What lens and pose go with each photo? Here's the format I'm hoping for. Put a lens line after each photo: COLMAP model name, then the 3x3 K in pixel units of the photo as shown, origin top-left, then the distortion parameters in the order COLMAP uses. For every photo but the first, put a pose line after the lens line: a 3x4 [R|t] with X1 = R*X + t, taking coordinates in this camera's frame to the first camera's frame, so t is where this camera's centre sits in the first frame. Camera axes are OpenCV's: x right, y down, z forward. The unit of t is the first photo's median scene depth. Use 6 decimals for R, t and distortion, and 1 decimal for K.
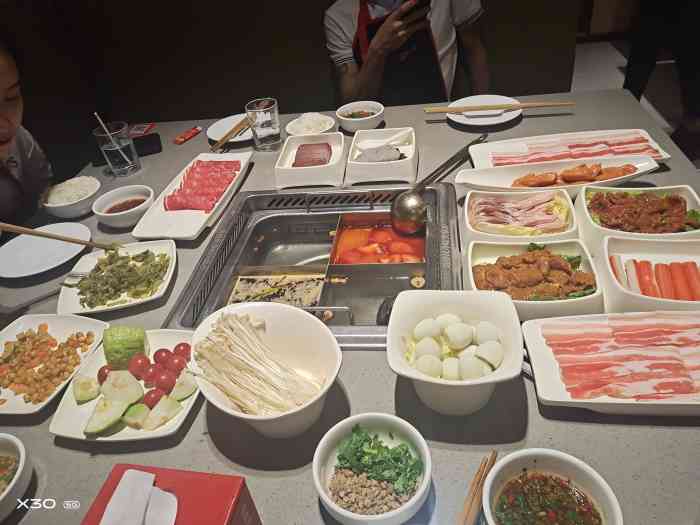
lens RADIAL K [[532.6, 0, 350.0], [0, 532.6, 262.5], [0, 0, 1]] dist [0.061837, -0.056296]
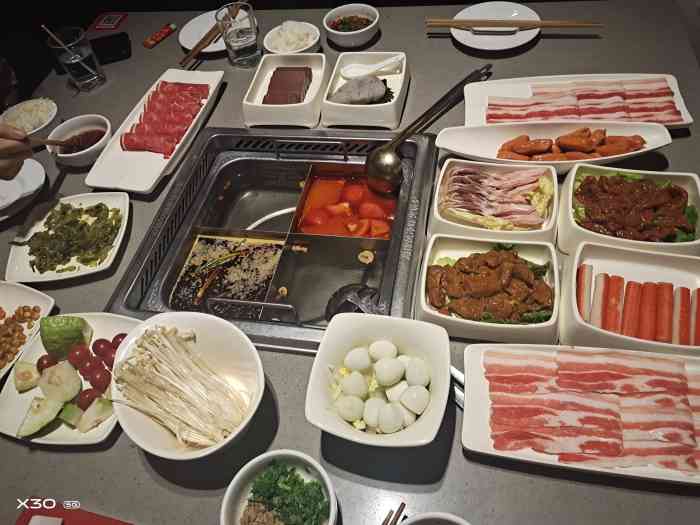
lens RADIAL K [[532.6, 0, 350.0], [0, 532.6, 262.5], [0, 0, 1]] dist [0.061837, -0.056296]
pose [[0.997263, 0.057782, -0.046128, 0.113297], [-0.042689, 0.959386, 0.278849, -0.212029], [0.060367, -0.276117, 0.959227, 0.090745]]
